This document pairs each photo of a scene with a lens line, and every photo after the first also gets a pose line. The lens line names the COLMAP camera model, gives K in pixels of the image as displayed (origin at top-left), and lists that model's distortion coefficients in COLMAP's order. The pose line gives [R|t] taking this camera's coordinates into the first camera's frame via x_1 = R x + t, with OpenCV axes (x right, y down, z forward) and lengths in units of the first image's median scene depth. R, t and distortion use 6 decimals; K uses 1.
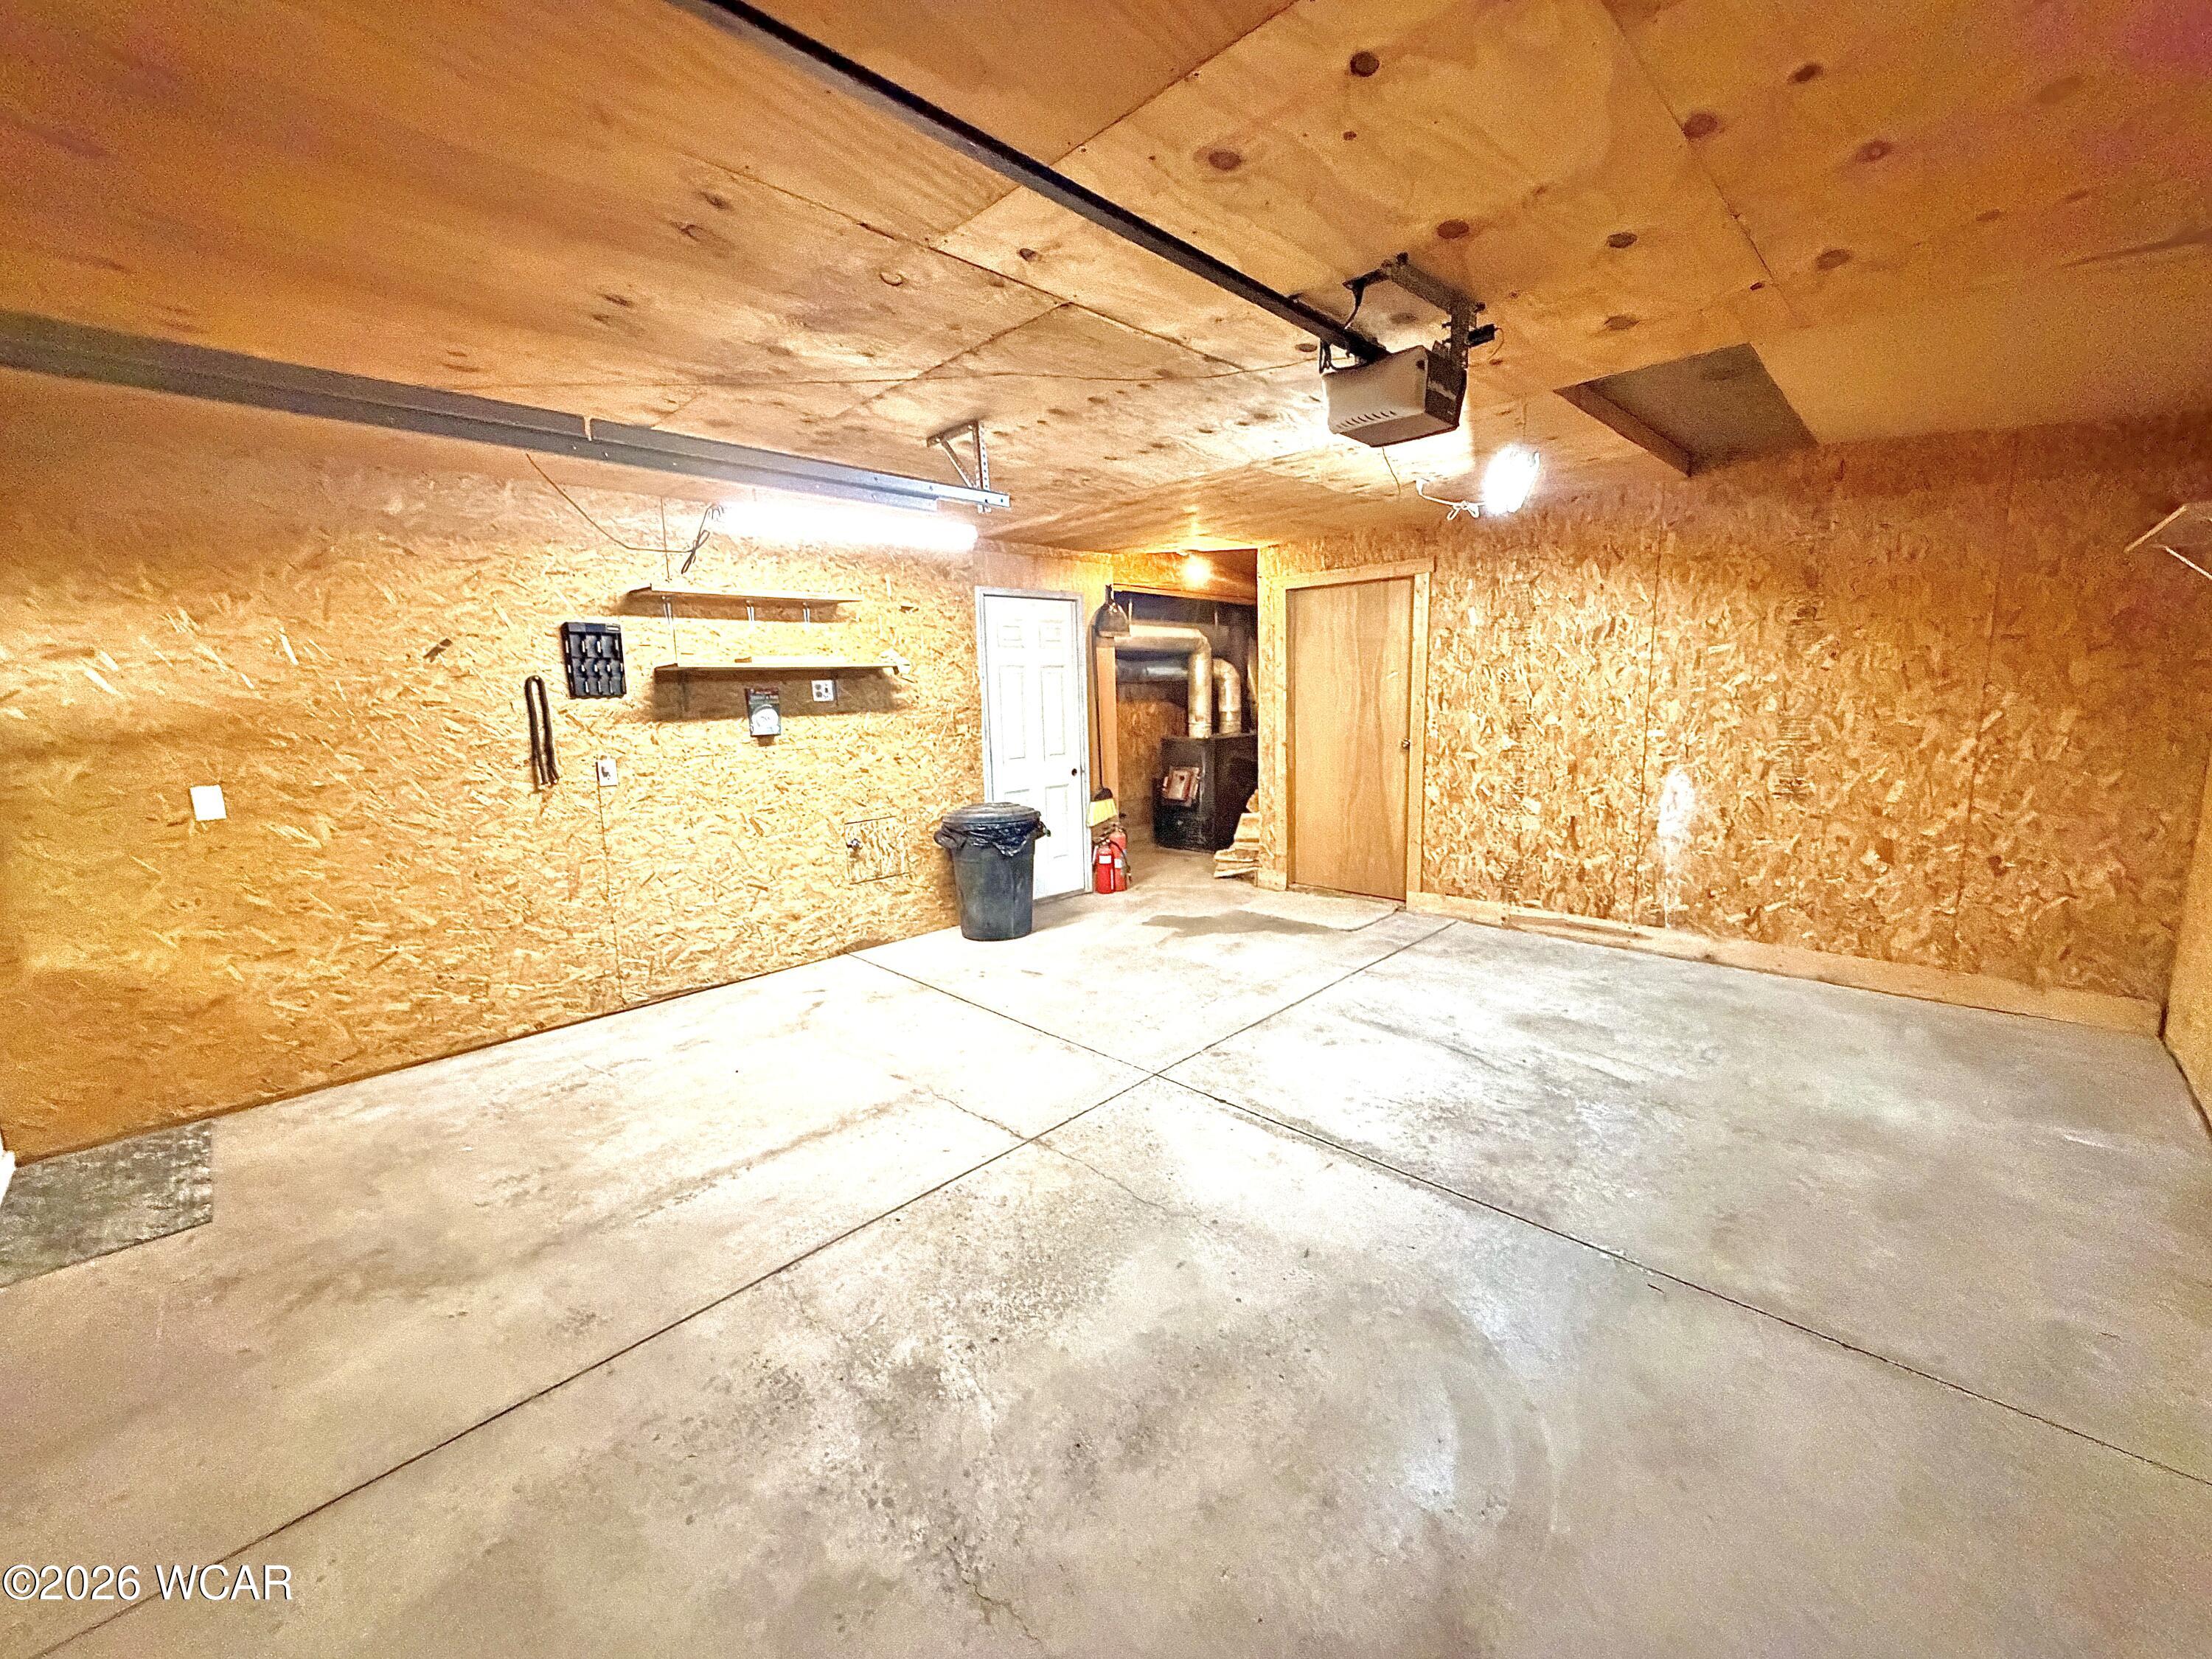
lens RADIAL K [[884.4, 0, 1098.9], [0, 884.4, 825.4], [0, 0, 1]] dist [-0.000225, -0.000148]
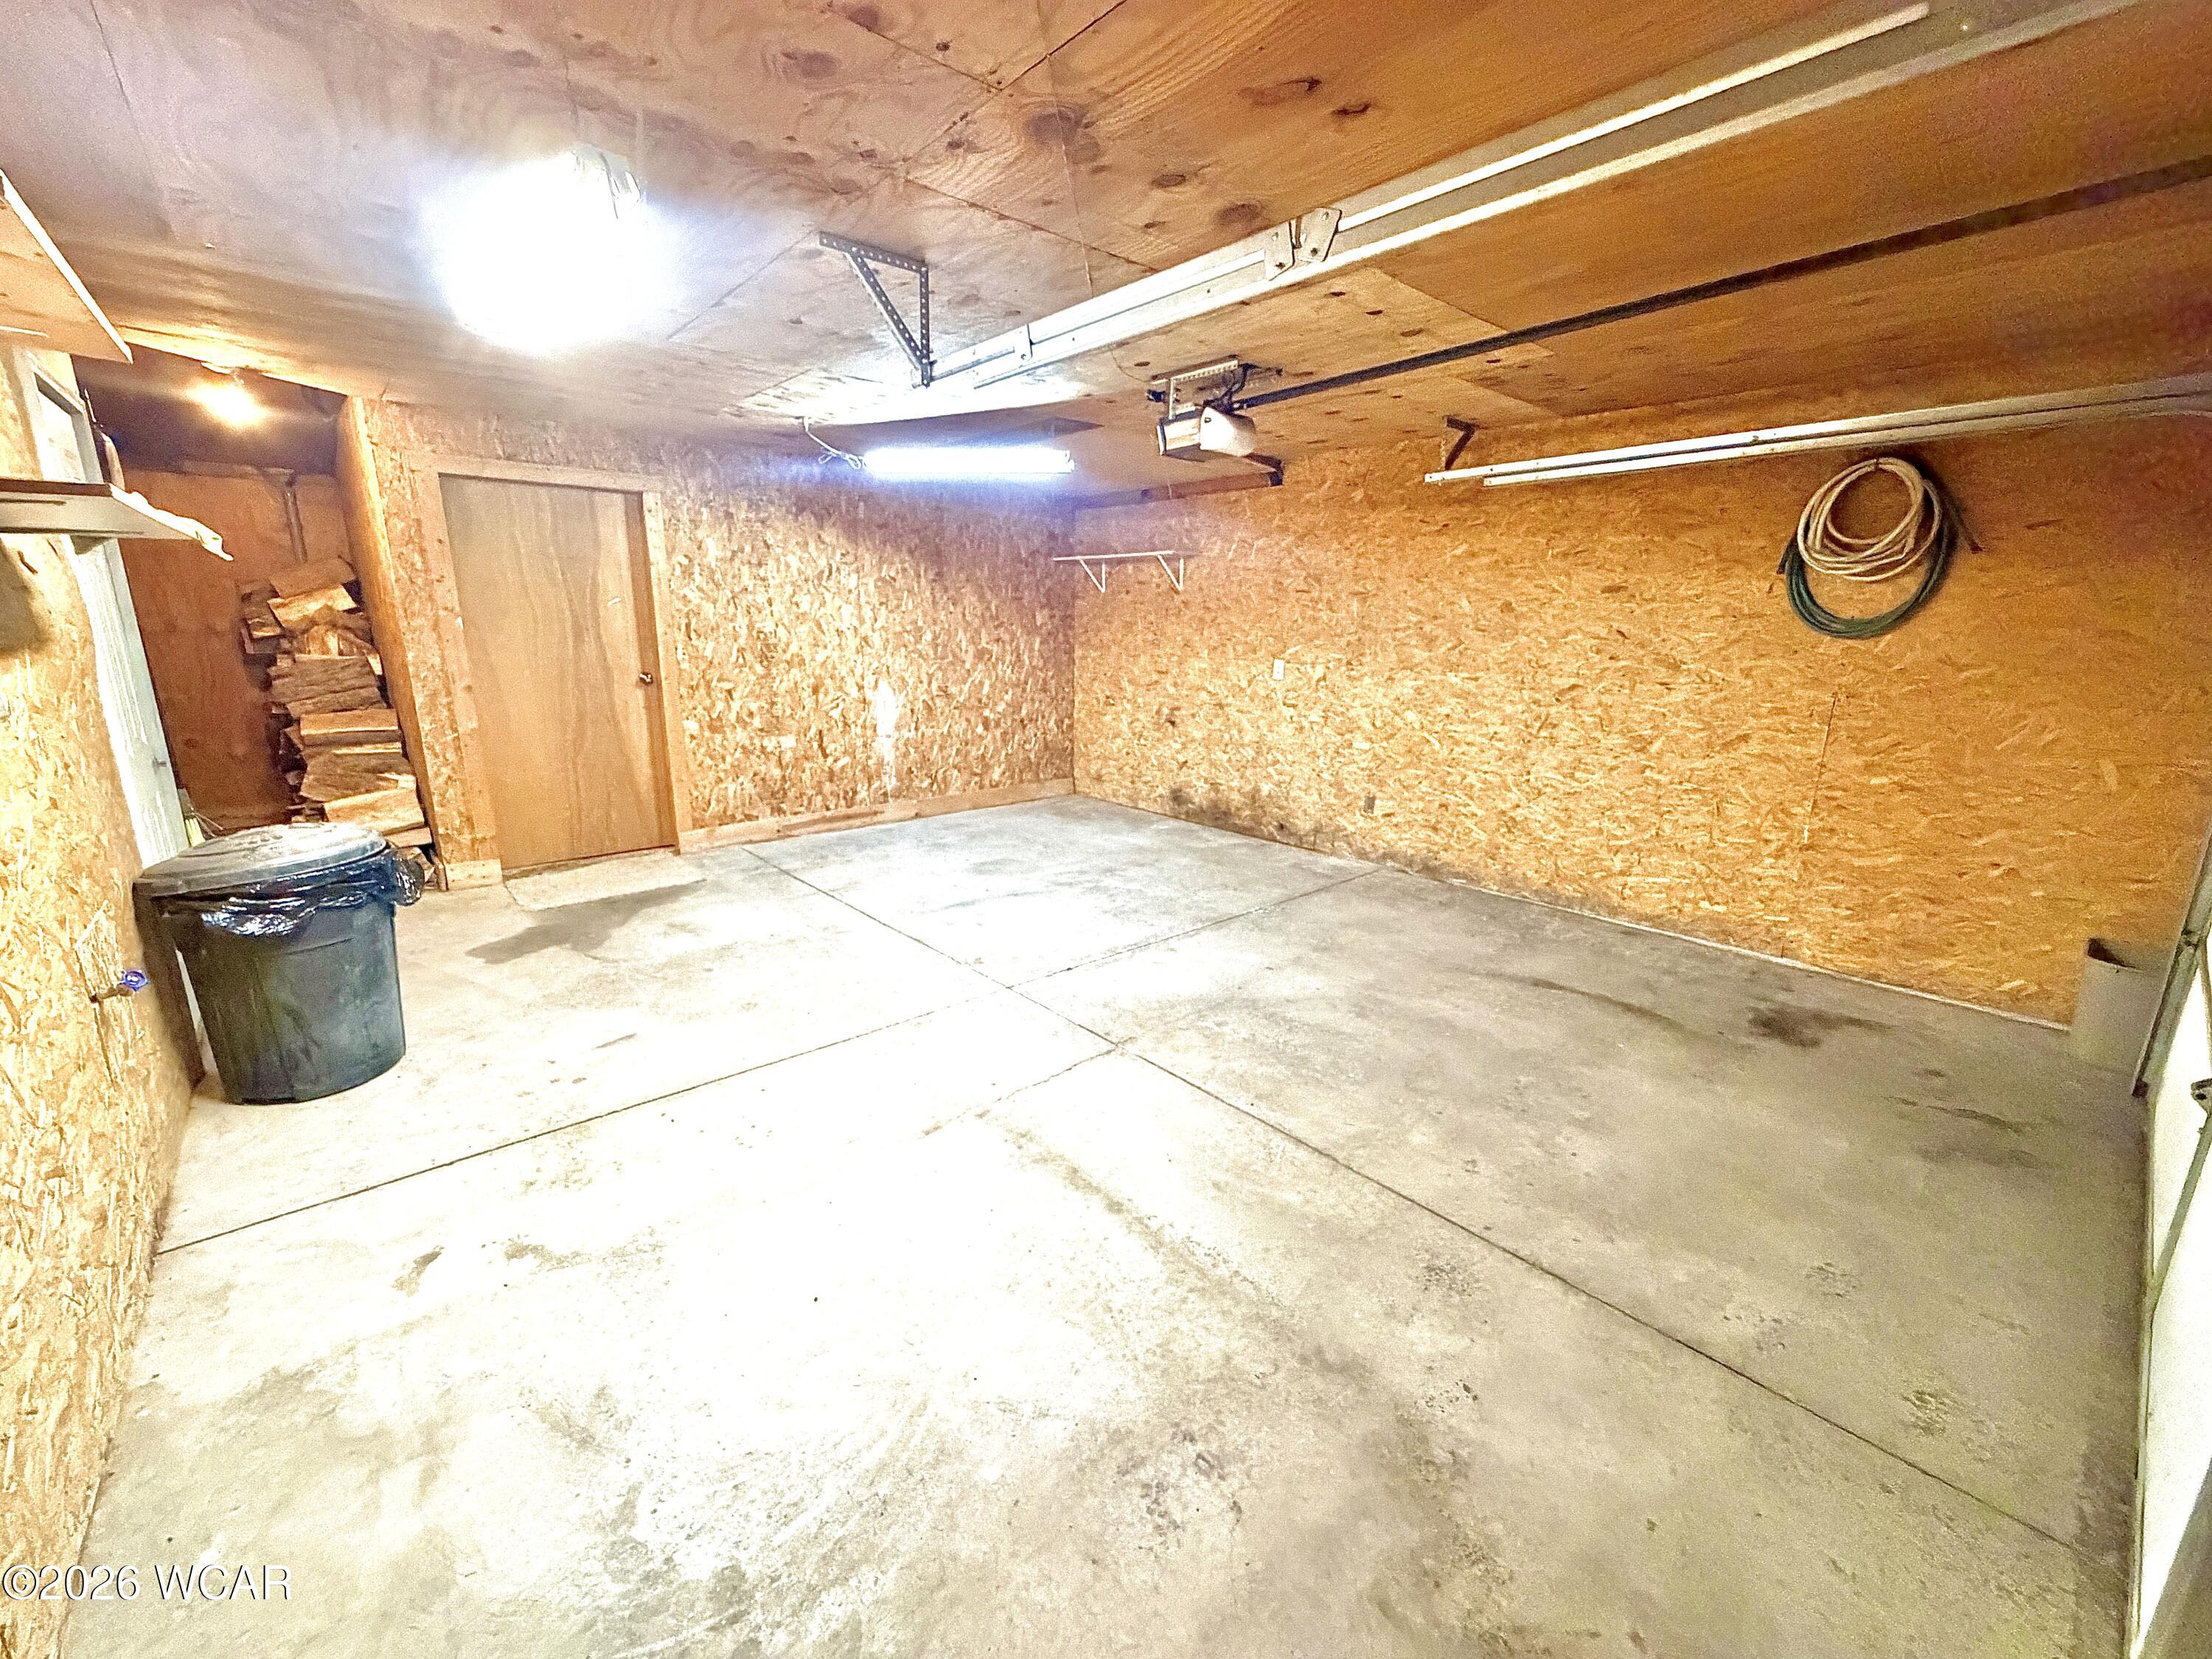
lens RADIAL K [[884.4, 0, 1098.5], [0, 884.4, 826.9], [0, 0, 1]] dist [-0.000225, -0.000148]
pose [[0.063891, -0.208925, 0.975842, -0.679425], [0.135519, 0.970599, 0.198929, -0.074763], [-0.988713, 0.119535, 0.090326, 0.570707]]
